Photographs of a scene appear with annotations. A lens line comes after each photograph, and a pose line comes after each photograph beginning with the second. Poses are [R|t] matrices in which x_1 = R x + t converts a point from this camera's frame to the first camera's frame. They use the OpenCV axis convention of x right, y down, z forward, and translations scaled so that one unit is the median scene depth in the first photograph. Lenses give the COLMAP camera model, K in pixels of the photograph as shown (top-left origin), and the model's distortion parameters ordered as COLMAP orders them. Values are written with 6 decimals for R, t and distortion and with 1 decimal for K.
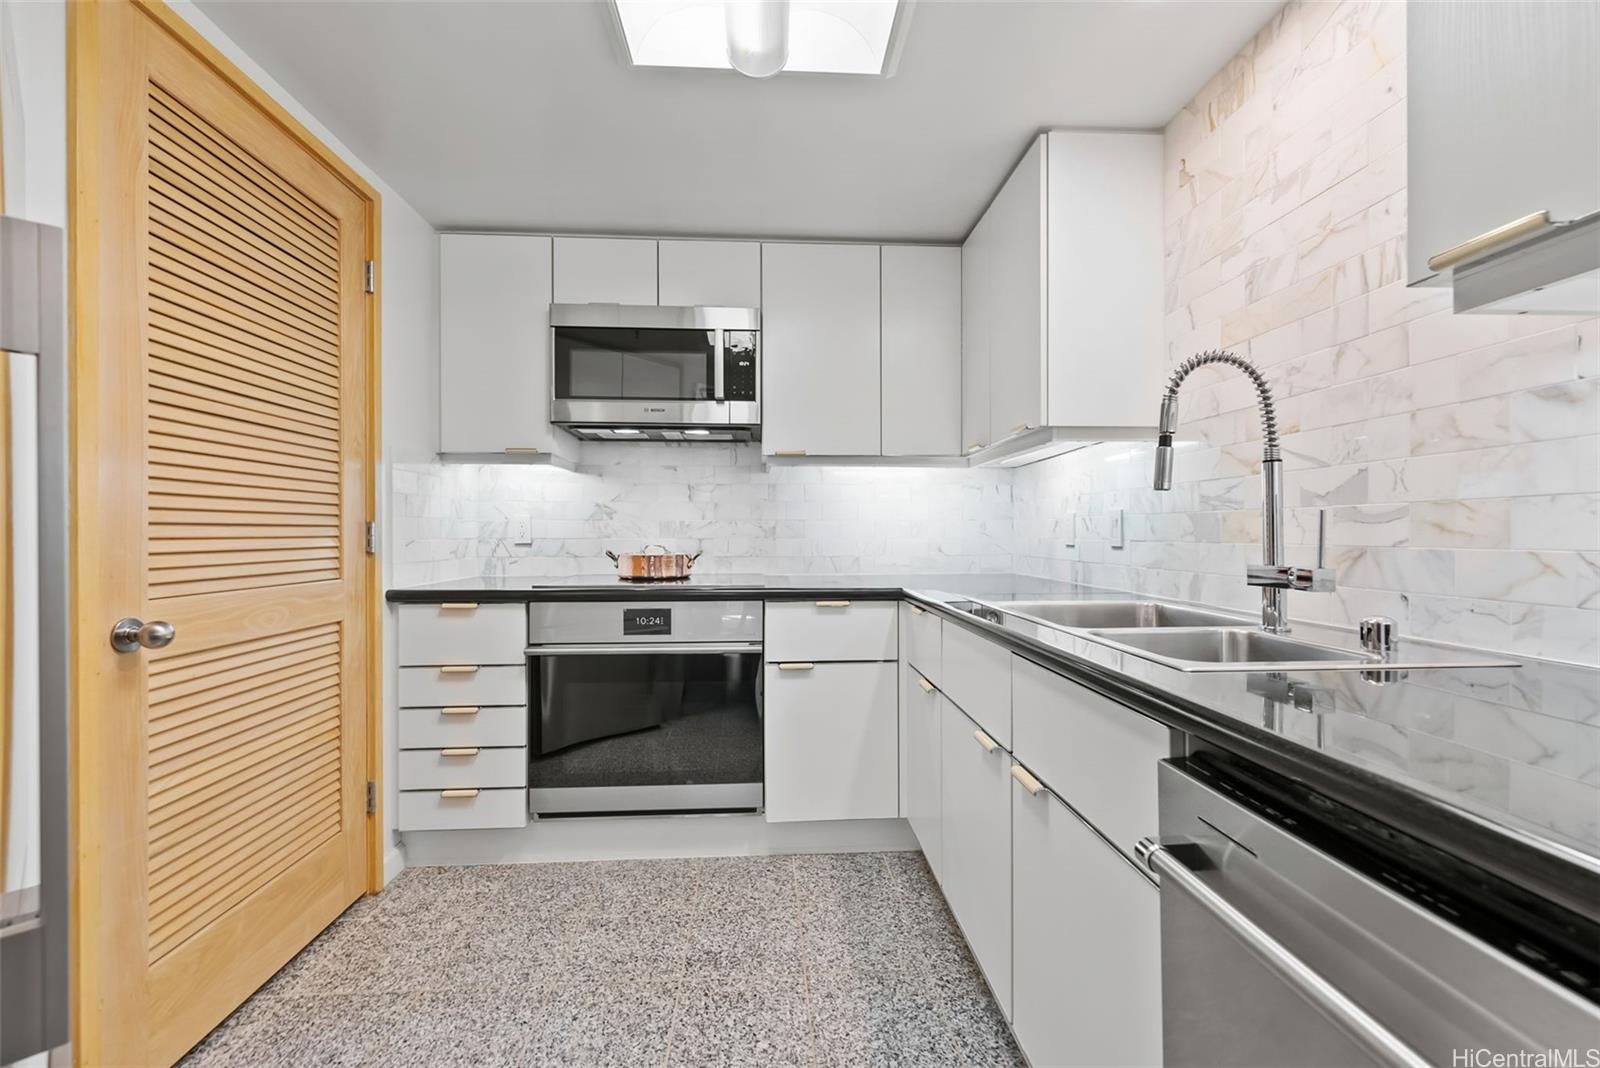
lens RADIAL K [[666.0, 0, 798.9], [0, 666.0, 534.7], [0, 0, 1]] dist [-0.001302, -0.000092]
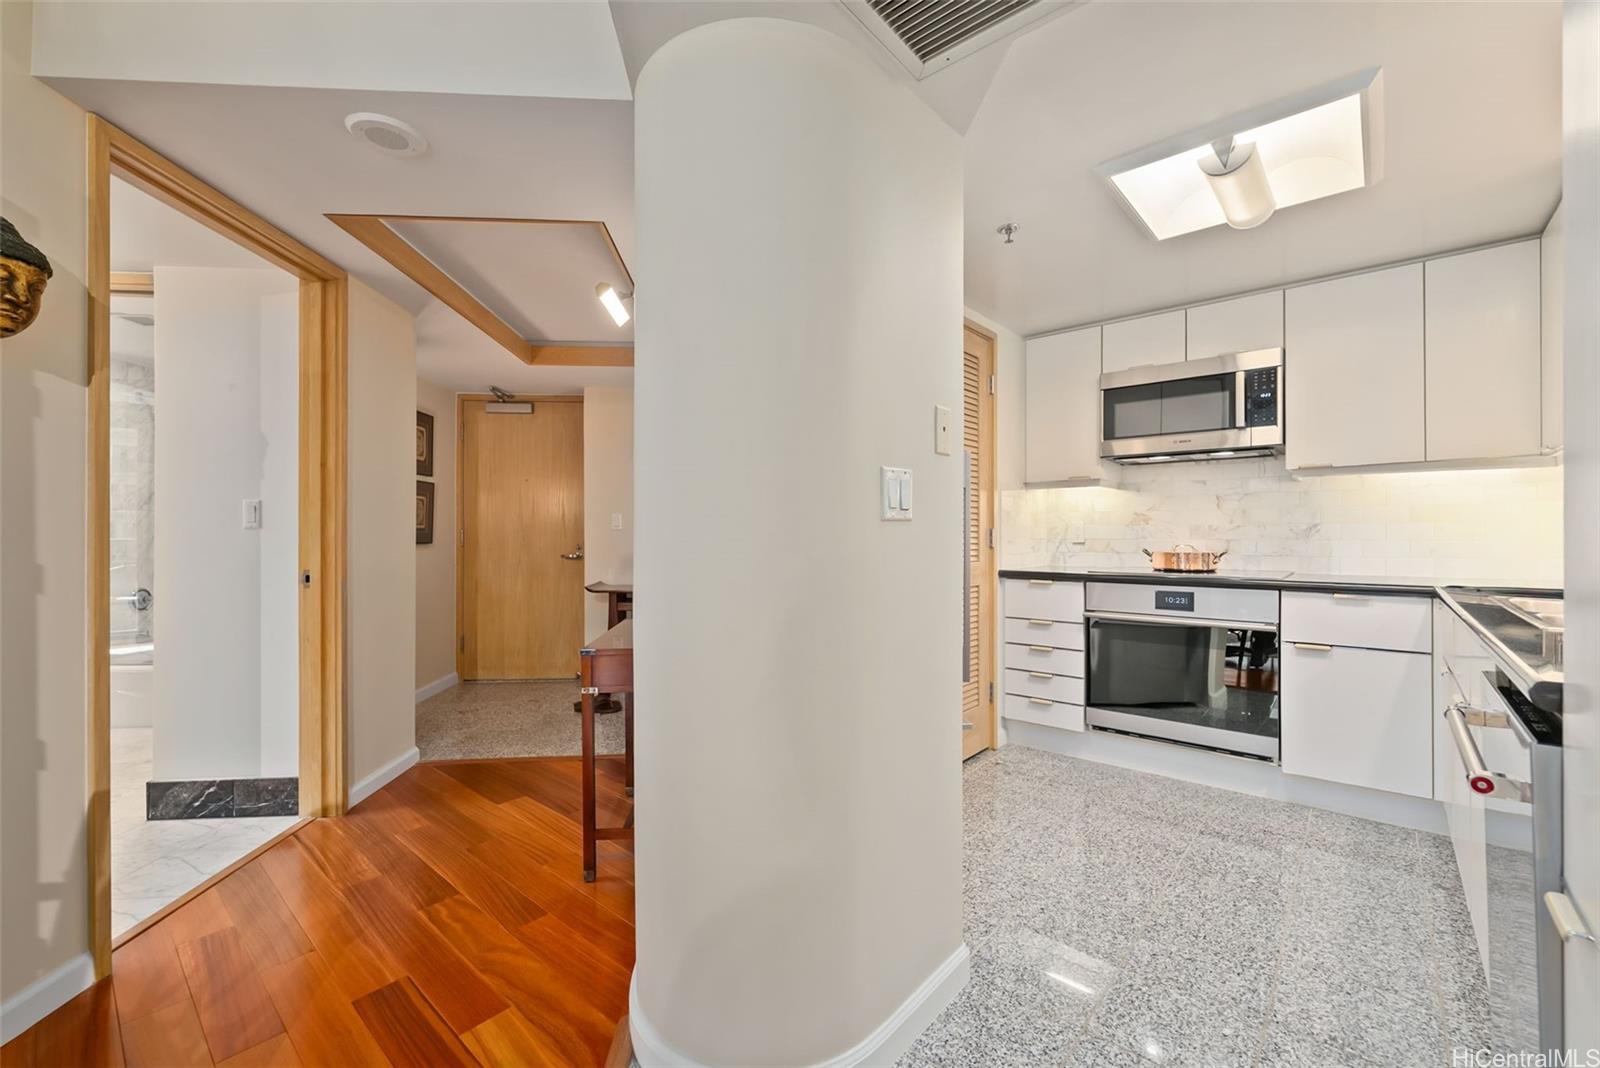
lens RADIAL K [[666.0, 0, 798.9], [0, 666.0, 534.7], [0, 0, 1]] dist [-0.001302, -0.000092]
pose [[0.719830, 0.000793, -0.694150, 0.154878], [-0.000308, 1.000000, 0.000823, -0.004897], [0.694150, -0.000379, 0.719830, -0.482826]]
